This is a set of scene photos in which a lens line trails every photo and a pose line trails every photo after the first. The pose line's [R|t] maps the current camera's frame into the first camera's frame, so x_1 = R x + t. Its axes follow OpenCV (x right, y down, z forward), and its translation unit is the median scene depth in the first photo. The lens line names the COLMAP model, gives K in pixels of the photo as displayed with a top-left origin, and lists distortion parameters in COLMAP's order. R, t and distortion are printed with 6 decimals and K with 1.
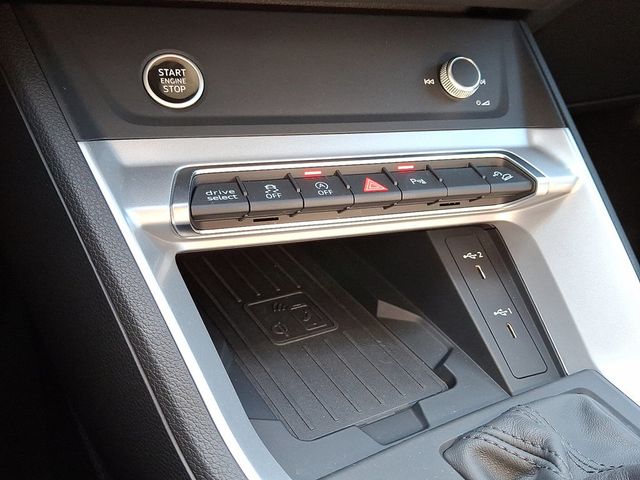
lens RADIAL K [[543.4, 0, 318.2], [0, 543.4, 253.0], [0, 0, 1]] dist [0.138667, -0.290330]
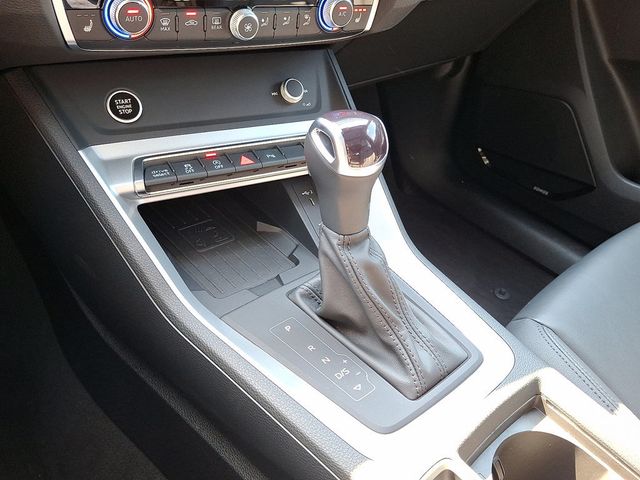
lens RADIAL K [[543.4, 0, 318.2], [0, 543.4, 253.0], [0, 0, 1]] dist [0.138667, -0.290330]
pose [[0.984815, -0.082856, 0.152558, 0.035450], [0.053397, 0.980727, 0.187945, -0.150889], [-0.165190, -0.176945, 0.970259, -0.850534]]
